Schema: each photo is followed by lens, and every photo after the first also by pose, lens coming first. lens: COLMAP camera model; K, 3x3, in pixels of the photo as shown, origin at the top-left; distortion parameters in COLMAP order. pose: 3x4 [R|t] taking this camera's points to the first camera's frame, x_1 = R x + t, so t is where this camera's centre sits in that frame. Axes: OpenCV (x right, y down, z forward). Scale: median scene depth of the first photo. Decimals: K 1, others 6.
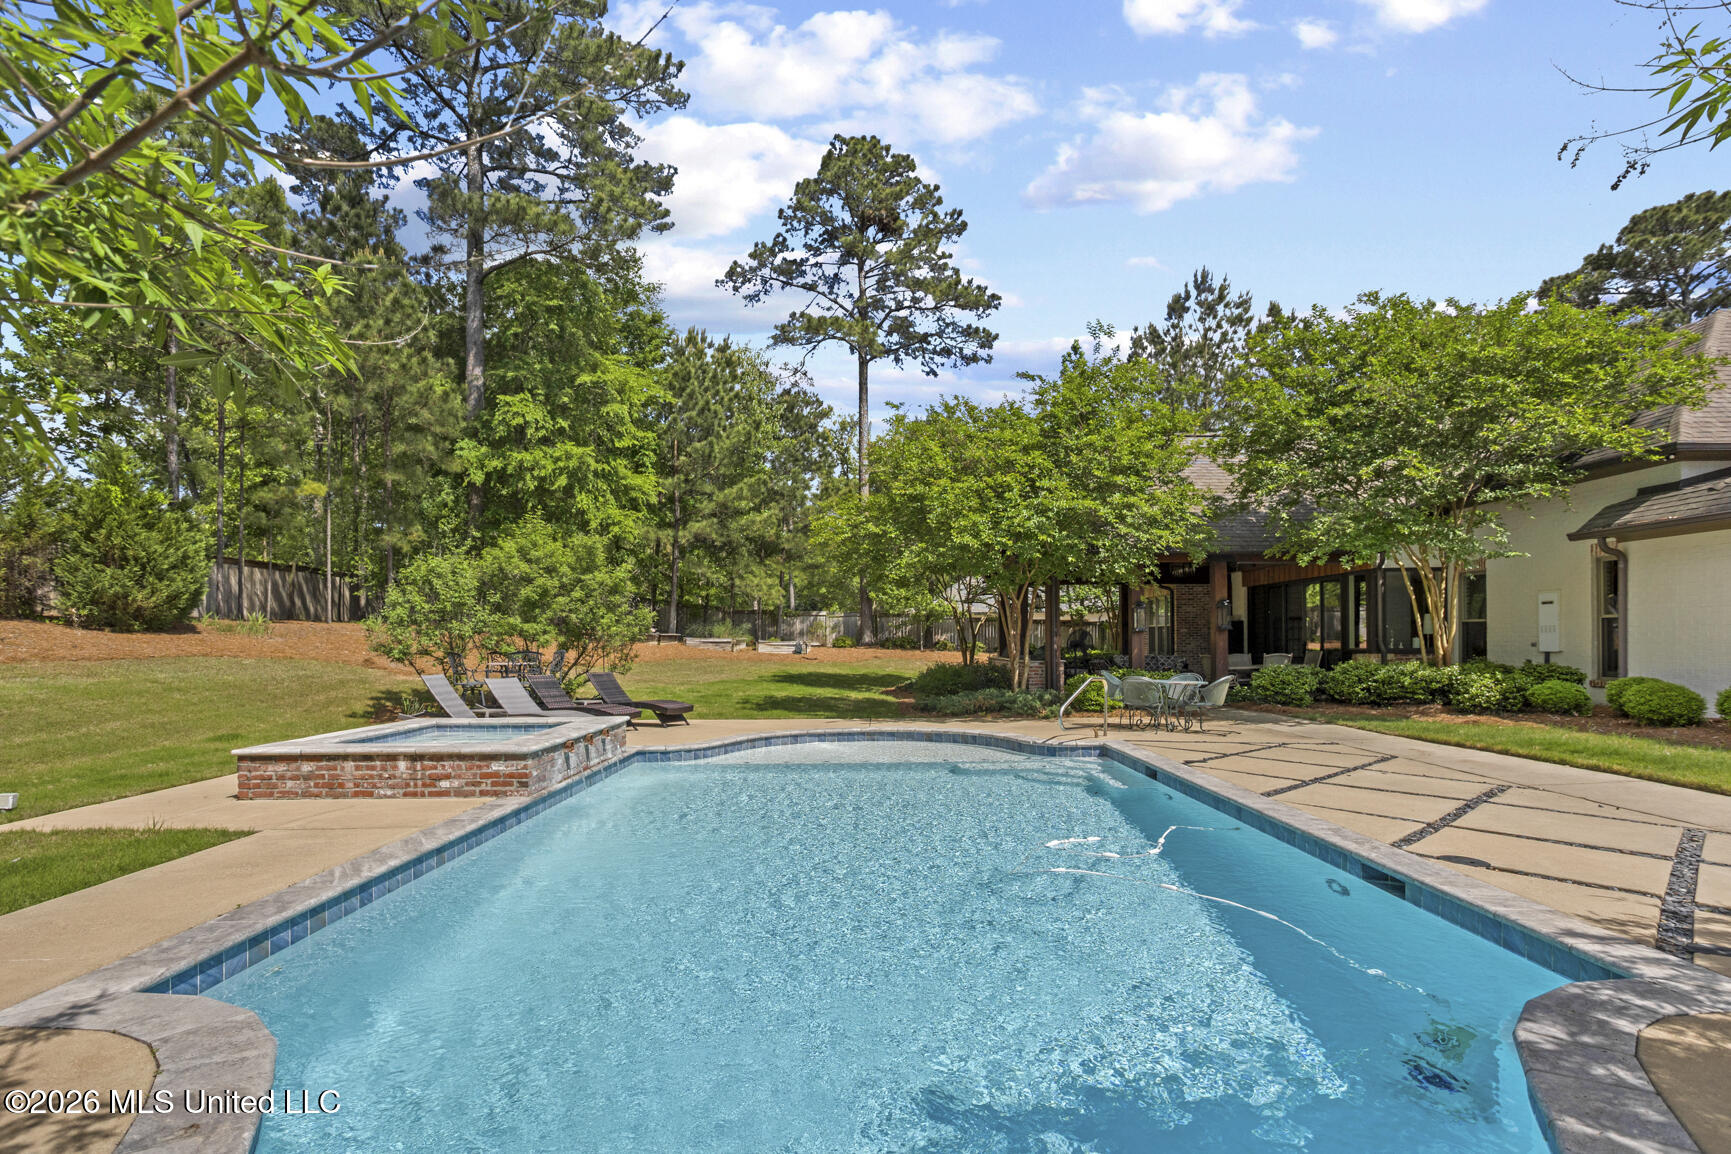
lens RADIAL K [[919.7, 0, 955.6], [0, 919.7, 608.8], [0, 0, 1]] dist [-0.054545, 0.039706]
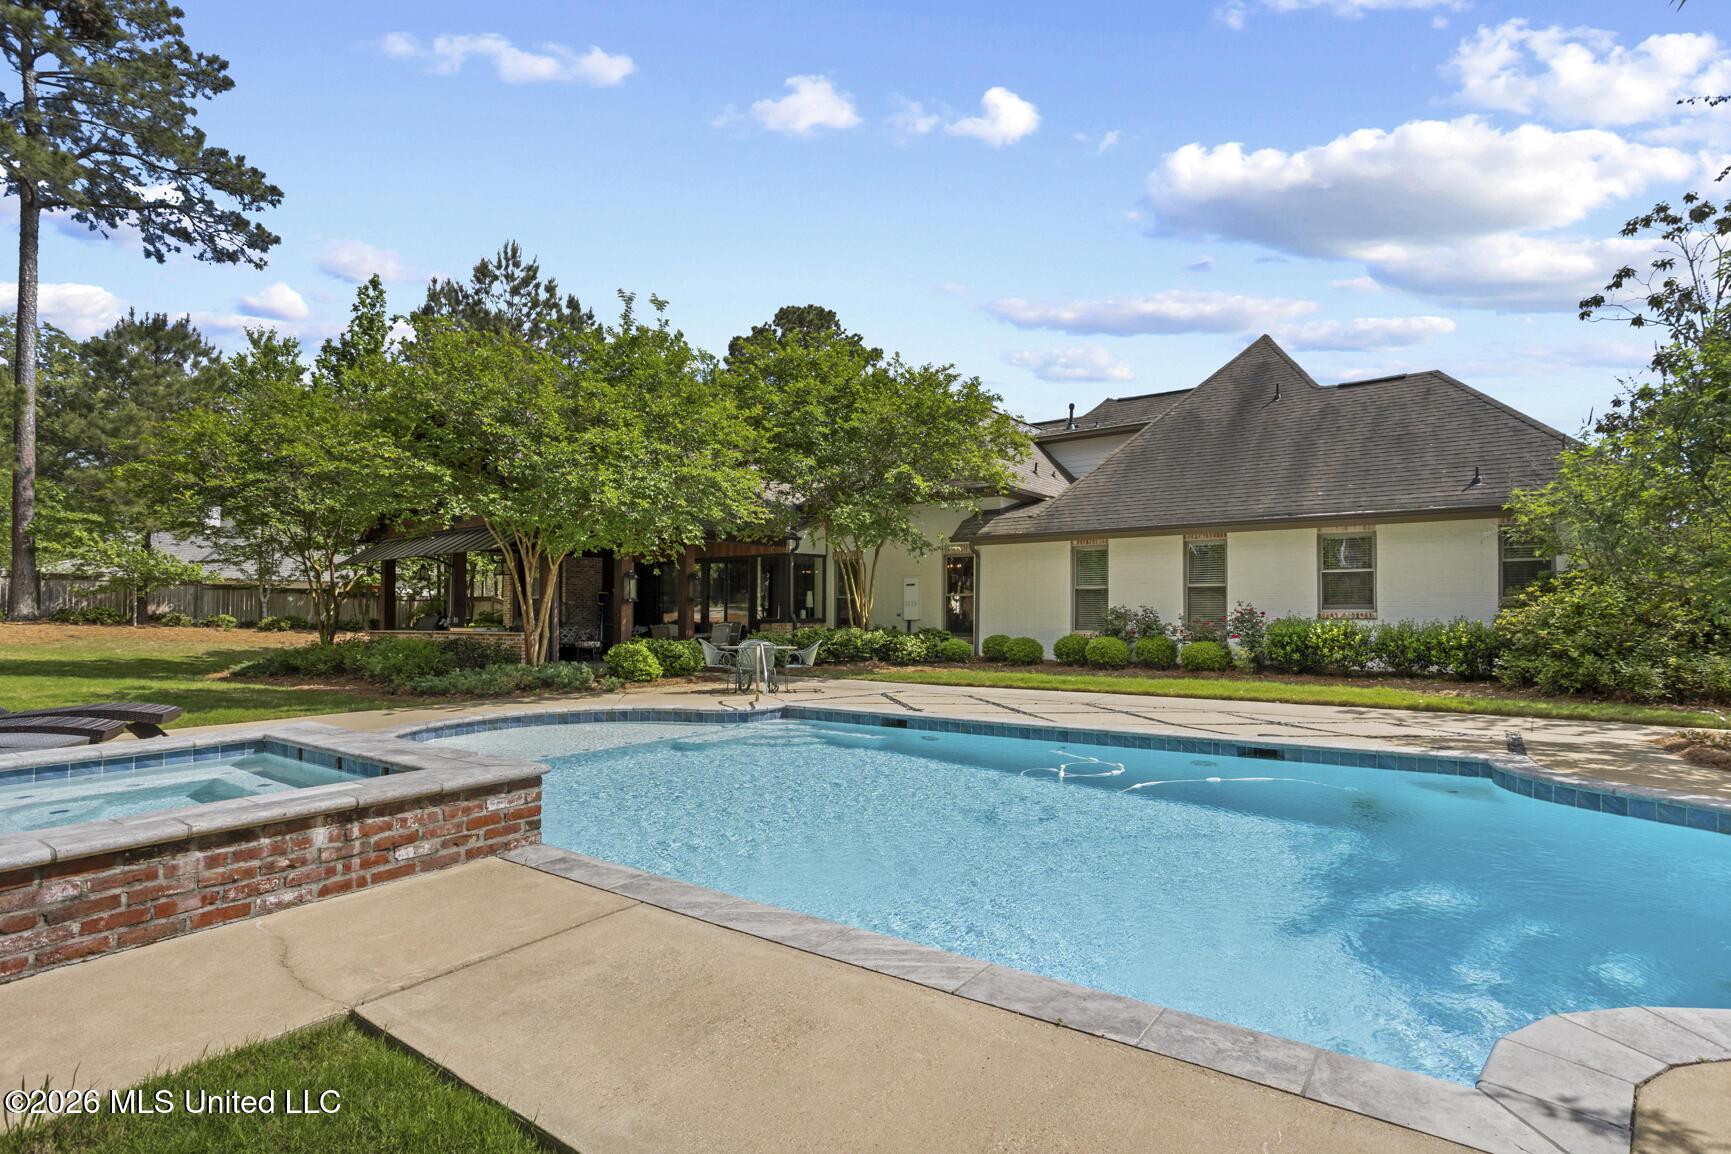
lens RADIAL K [[859.9, 0, 861.8], [0, 859.9, 560.9], [0, 0, 1]] dist [-0.043279, 0.031079]
pose [[0.599722, 0.050610, 0.798606, -0.231501], [-0.024591, 0.998692, -0.044823, 0.009245], [-0.799830, 0.007243, 0.600182, 0.132804]]
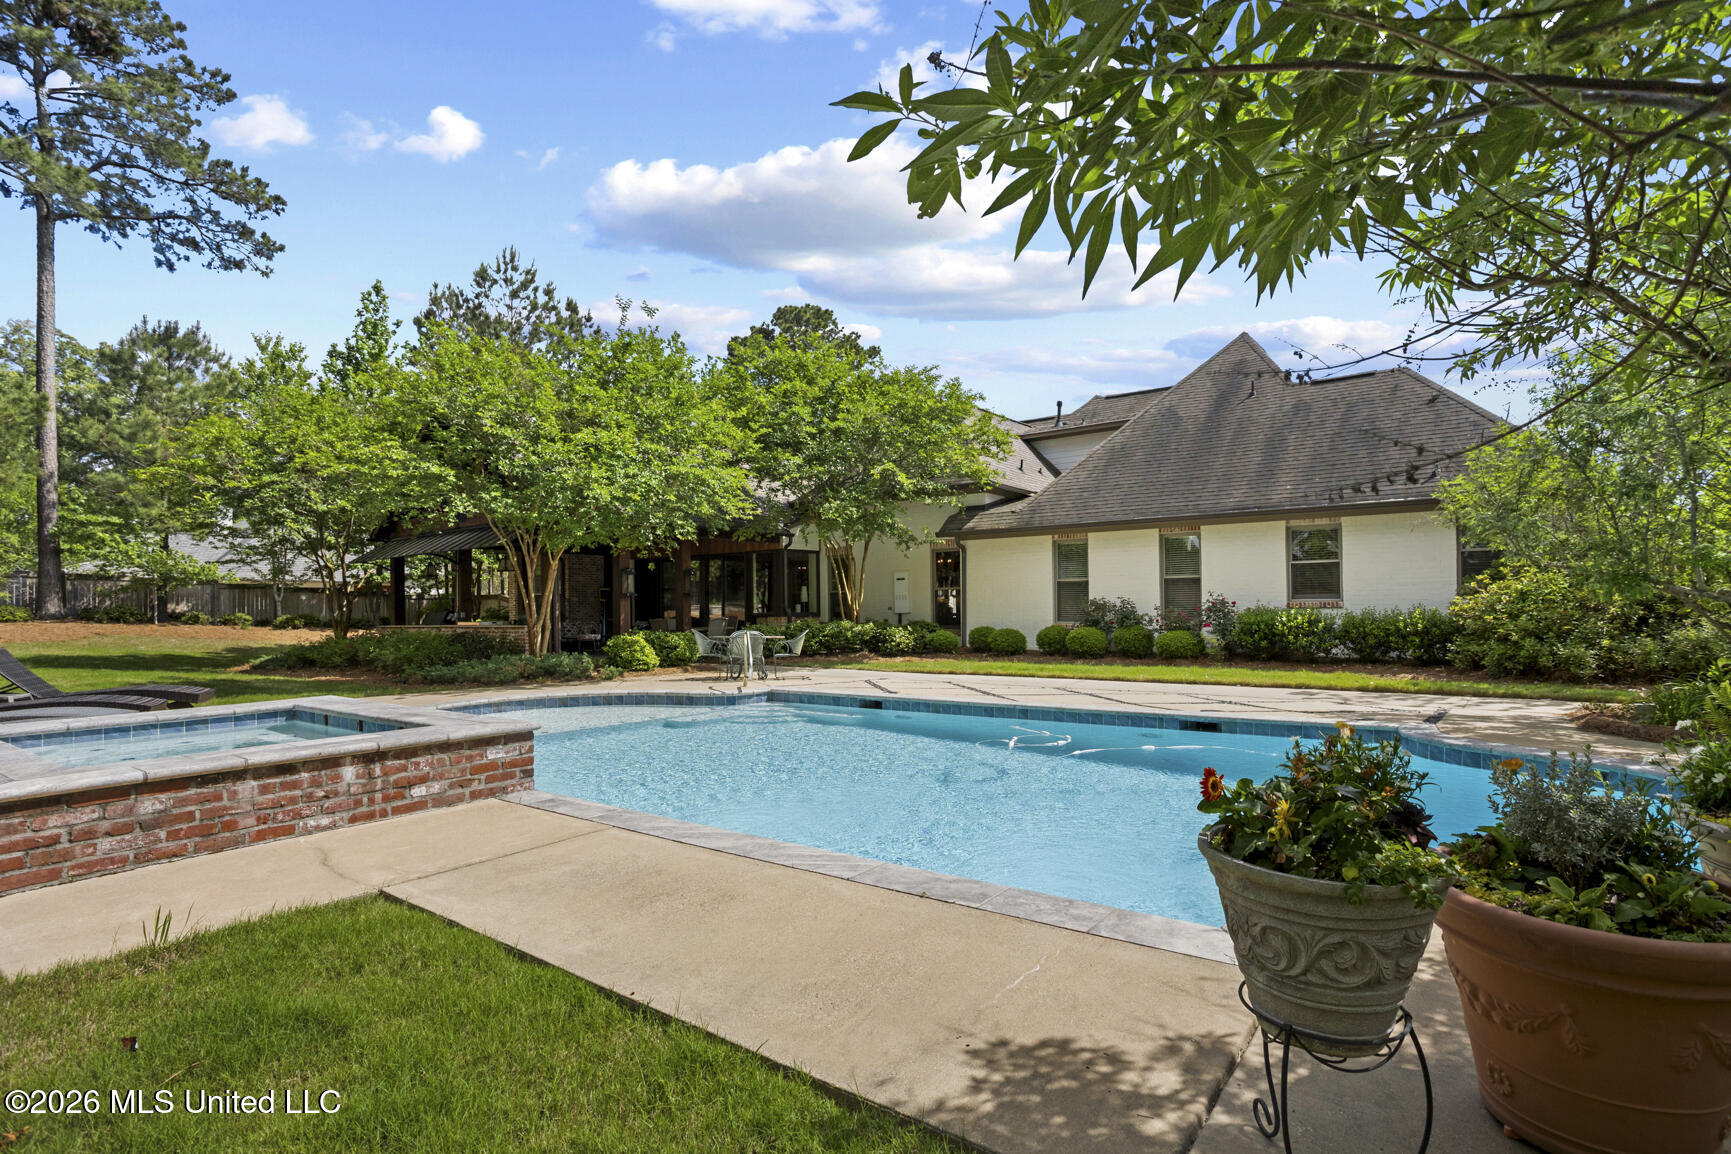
lens RADIAL K [[858.2, 0, 858.8], [0, 858.2, 587.7], [0, 0, 1]] dist [-0.041673, 0.030558]
pose [[0.607880, 0.020476, 0.793765, -0.243961], [-0.018565, 0.999761, -0.011573, 0.013323], [-0.793812, -0.007701, 0.608114, 0.105891]]
